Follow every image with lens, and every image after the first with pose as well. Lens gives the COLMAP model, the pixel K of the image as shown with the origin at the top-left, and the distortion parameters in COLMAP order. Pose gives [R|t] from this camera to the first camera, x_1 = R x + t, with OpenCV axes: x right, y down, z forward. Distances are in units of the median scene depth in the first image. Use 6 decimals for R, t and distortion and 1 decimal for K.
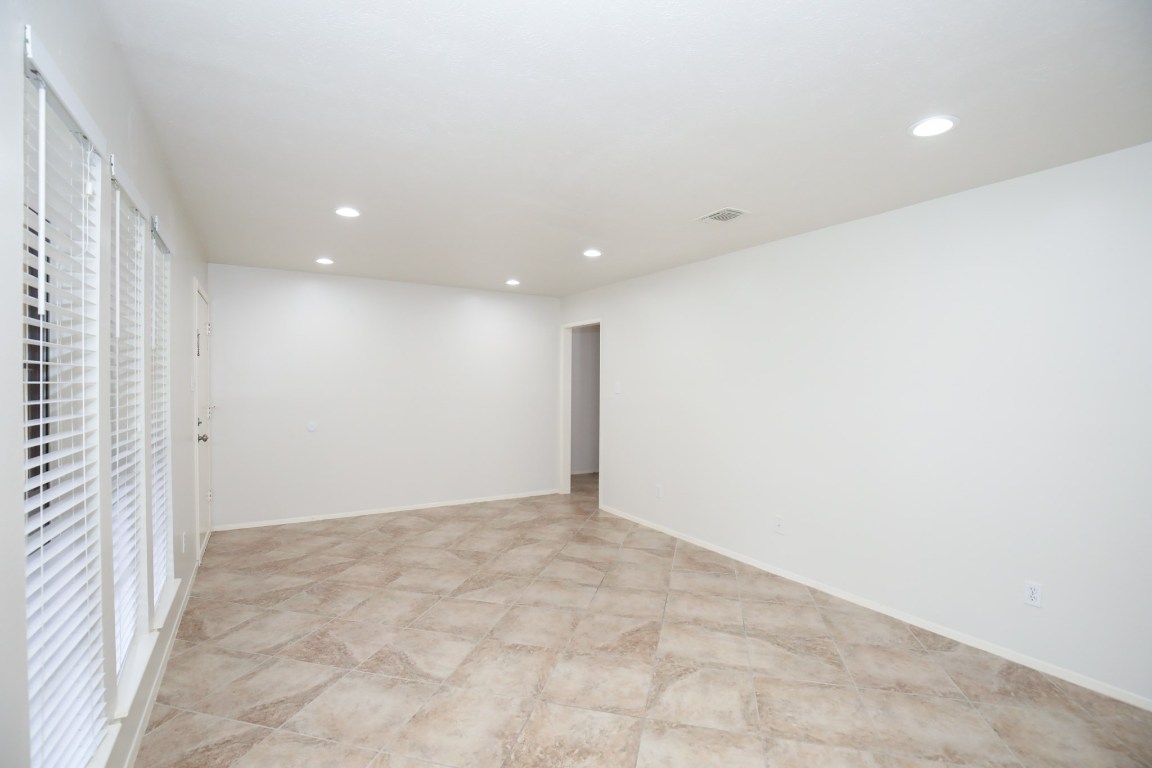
lens RADIAL K [[528.0, 0, 579.9], [0, 528.0, 391.5], [0, 0, 1]] dist [-0.023581, 0.000820]
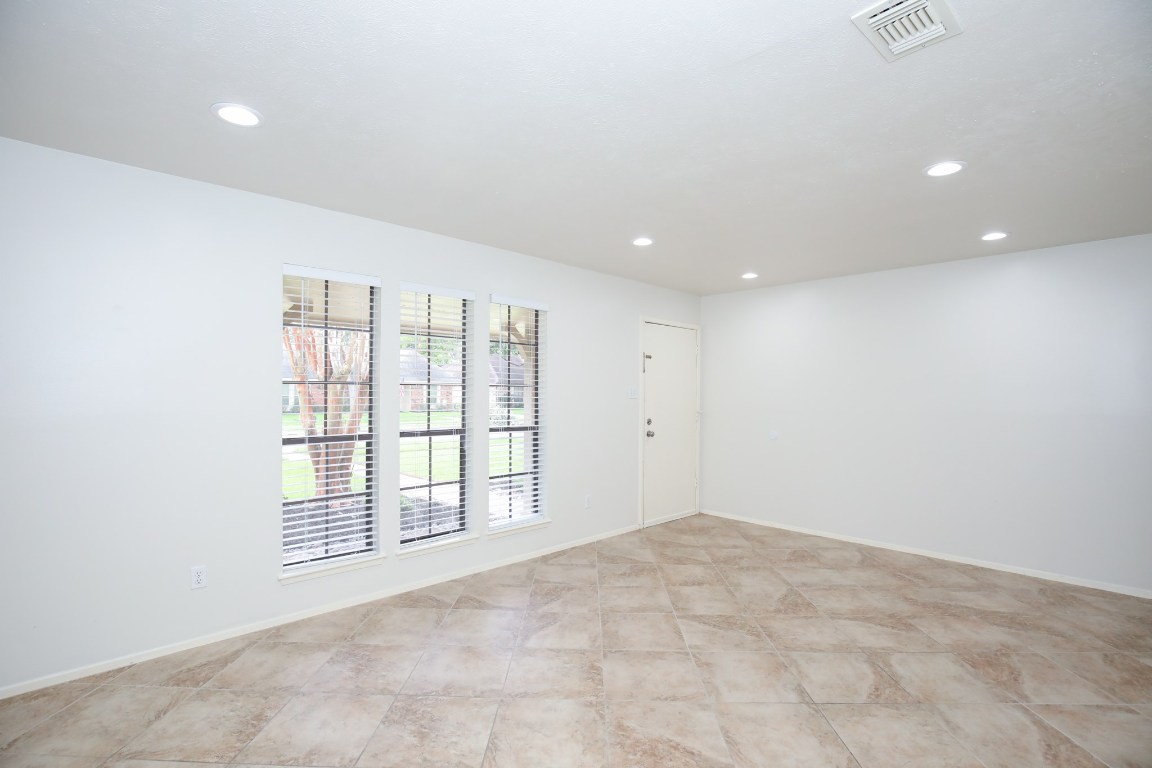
lens RADIAL K [[531.5, 0, 574.9], [0, 531.5, 397.7], [0, 0, 1]] dist [-0.023714, 0.000989]
pose [[0.211441, 0.003609, -0.977384, 0.667337], [-0.017036, 0.999855, 0.000006, 0.001452], [0.977242, 0.016650, 0.211471, 0.639514]]
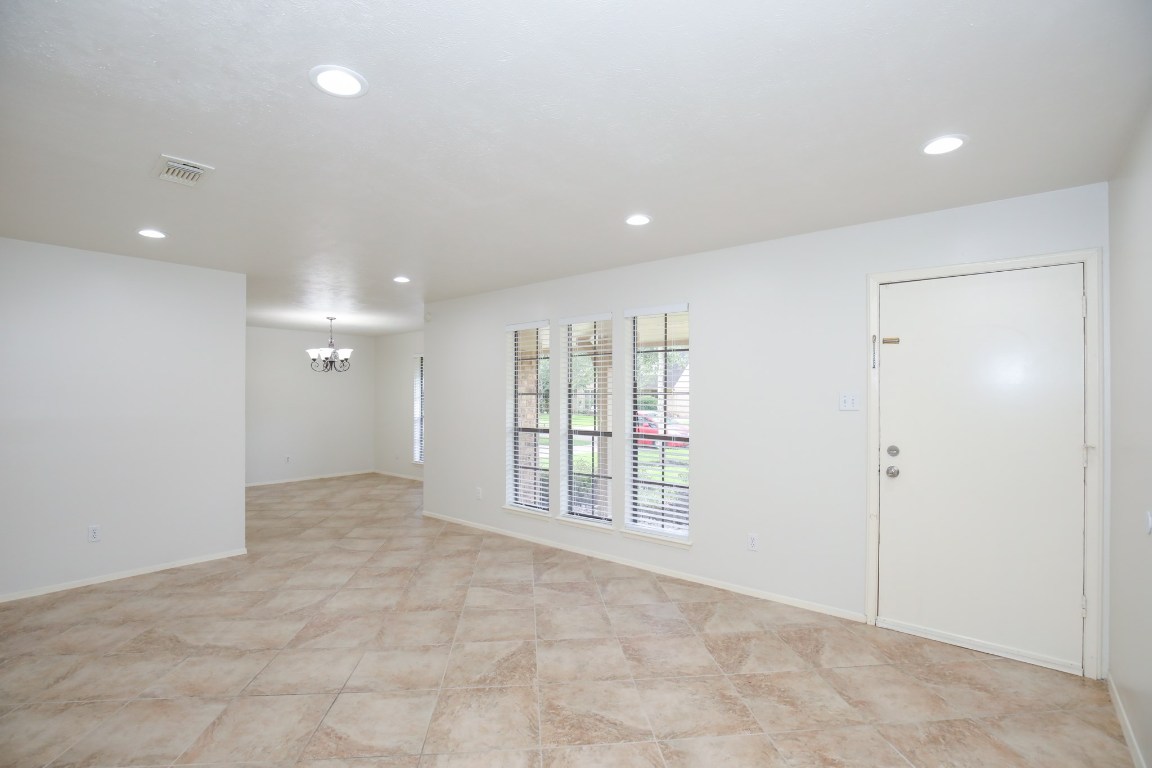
lens RADIAL K [[526.0, 0, 571.3], [0, 526.0, 394.0], [0, 0, 1]] dist [-0.025741, 0.000824]
pose [[-0.948806, -0.012362, -0.315618, -0.033125], [-0.013751, 0.999903, 0.002175, -0.025490], [0.315561, 0.006403, -0.948884, 1.923598]]
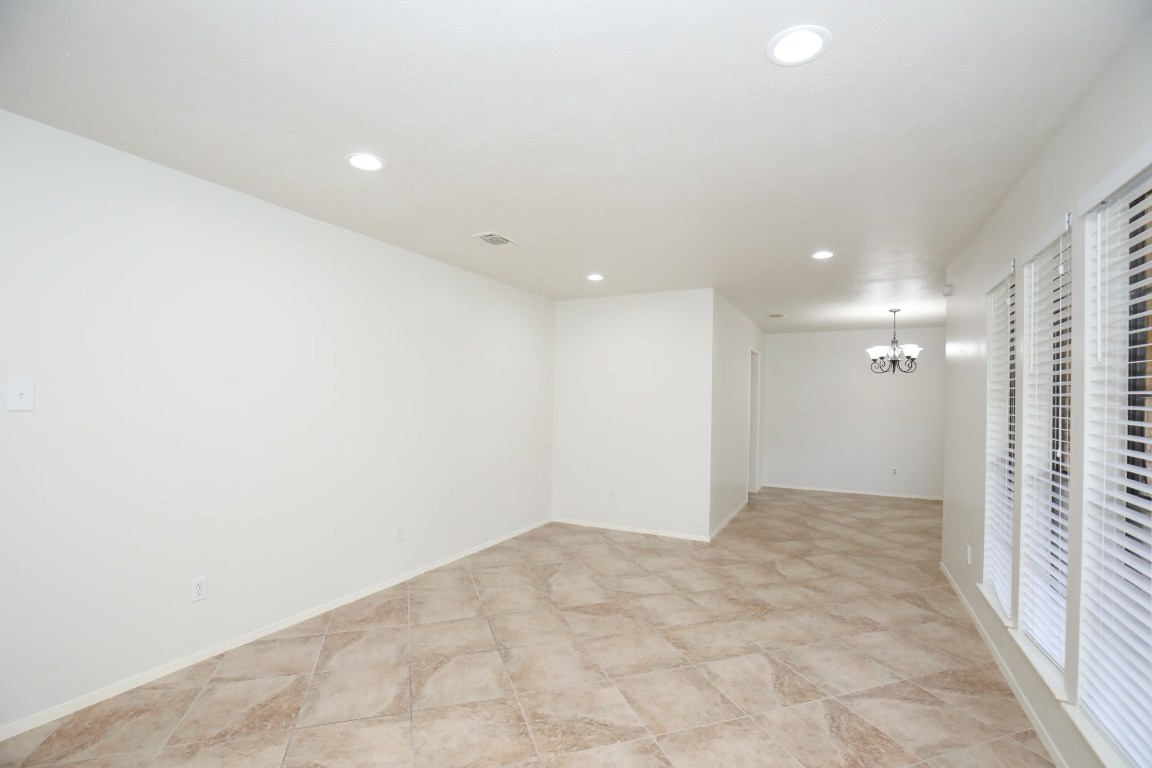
lens RADIAL K [[528.0, 0, 579.9], [0, 528.0, 391.5], [0, 0, 1]] dist [-0.023581, 0.000820]
pose [[-0.527220, -0.005997, 0.849708, -0.770915], [-0.009961, 0.999950, 0.000877, -0.022696], [-0.849671, -0.008002, -0.527253, 1.464899]]
